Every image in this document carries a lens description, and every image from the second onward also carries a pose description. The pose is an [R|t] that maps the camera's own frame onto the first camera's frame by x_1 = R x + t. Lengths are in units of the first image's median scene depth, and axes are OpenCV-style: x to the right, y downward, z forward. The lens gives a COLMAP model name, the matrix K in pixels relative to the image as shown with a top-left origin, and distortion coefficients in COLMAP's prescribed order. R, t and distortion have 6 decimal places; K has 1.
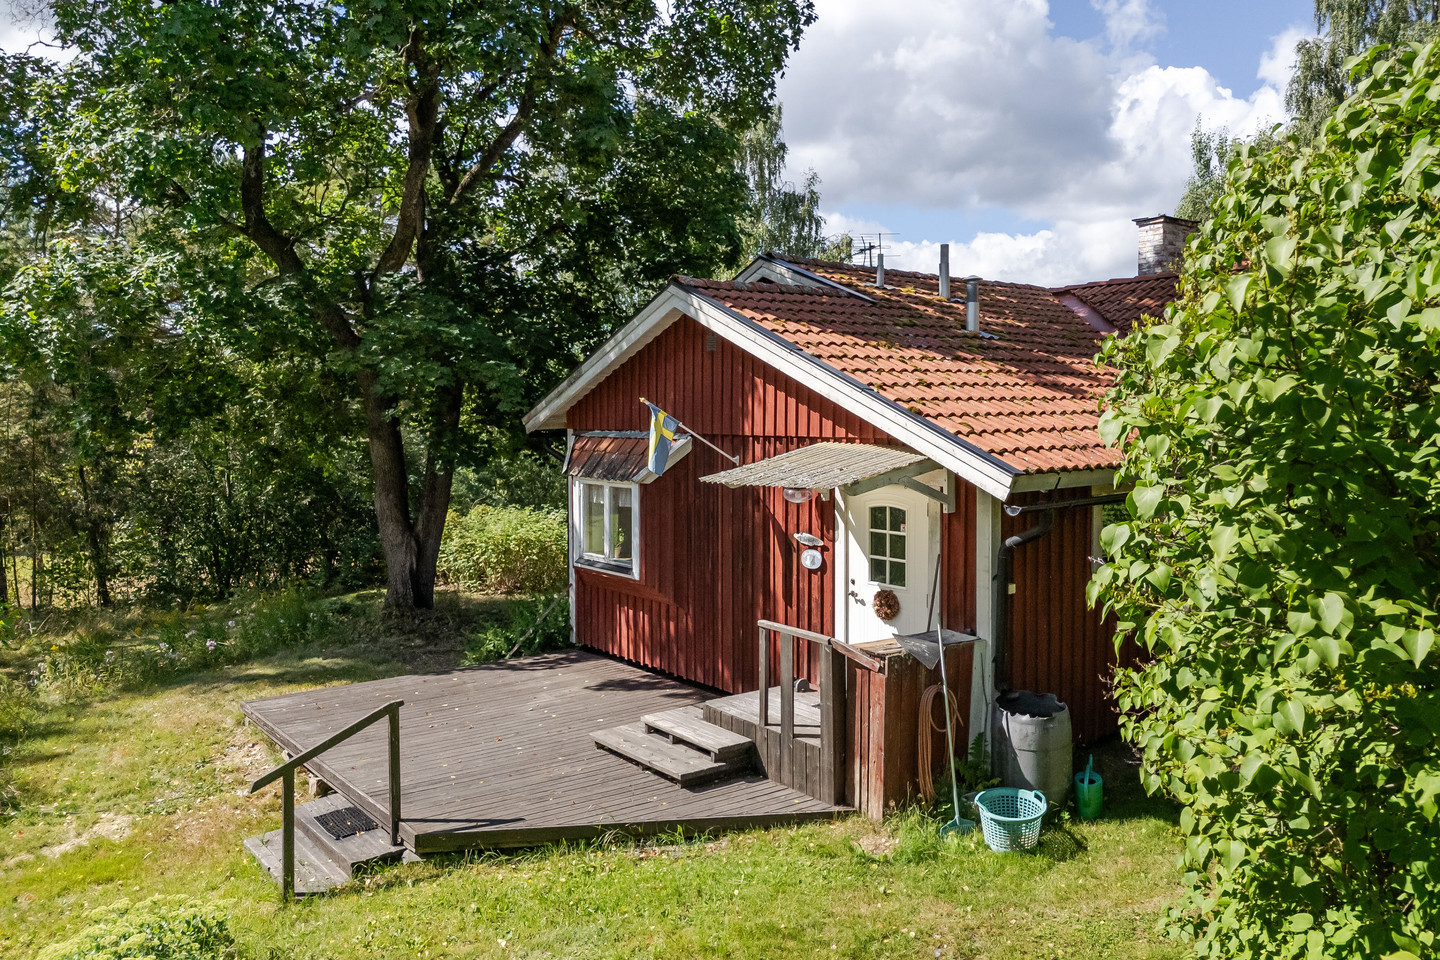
lens RADIAL K [[1145.9, 0, 720.0], [0, 1145.9, 480.0], [0, 0, 1]] dist [0.070105, -0.154527]
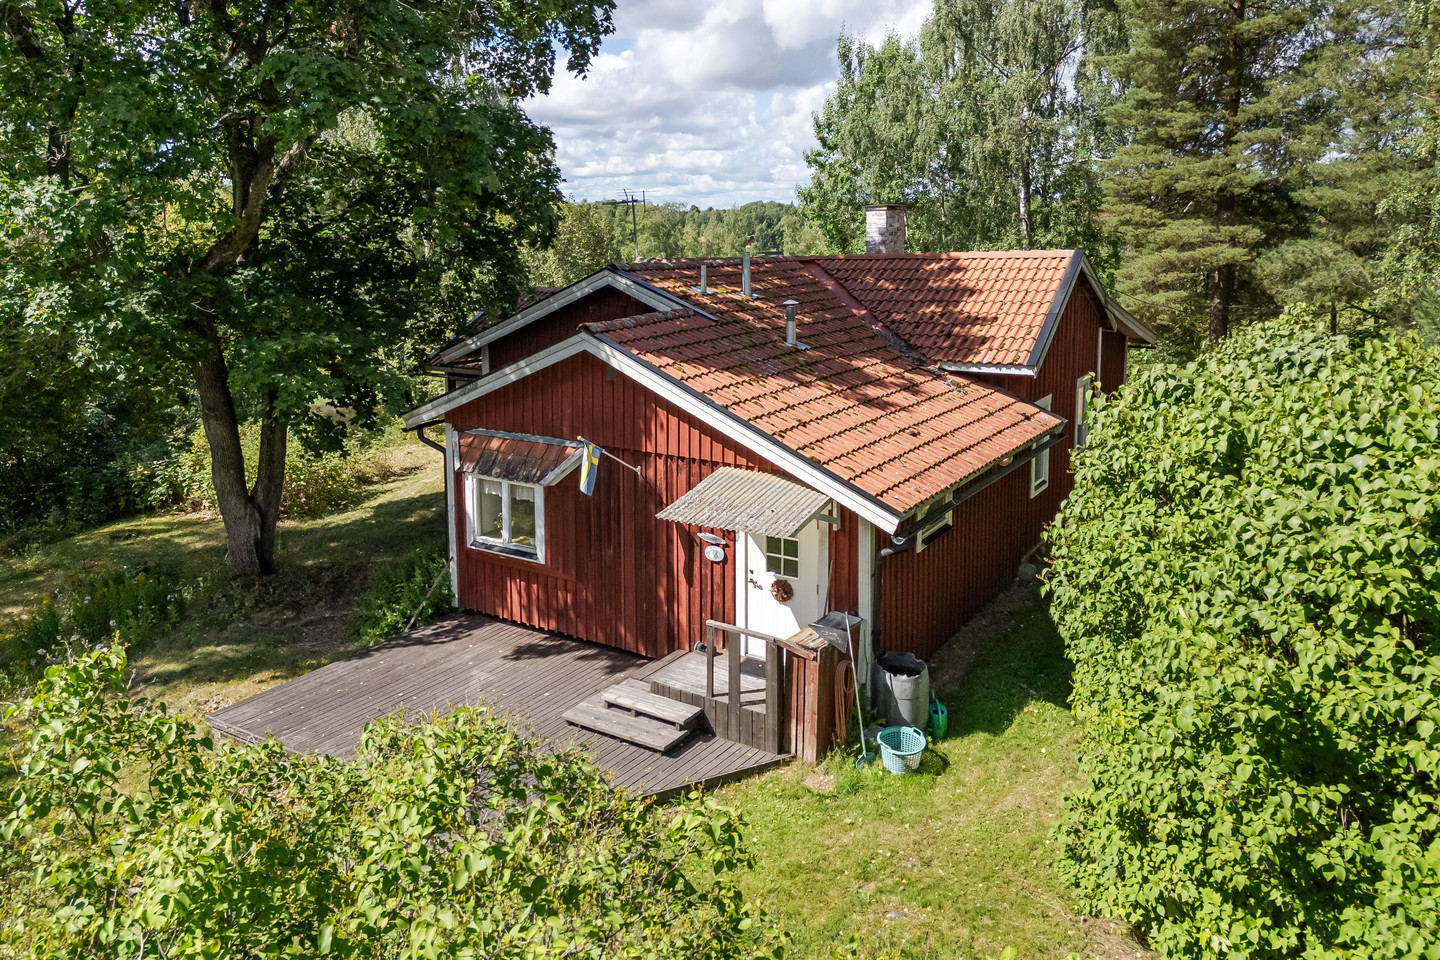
lens RADIAL K [[1168.9, 0, 718.7], [0, 1168.9, 348.3], [0, 0, 1]] dist [0.096454, -0.159076]
pose [[0.942308, -0.041698, 0.332141, -0.375191], [0.021669, 0.997729, 0.063781, -0.267579], [-0.334046, -0.052904, 0.941071, -0.262783]]
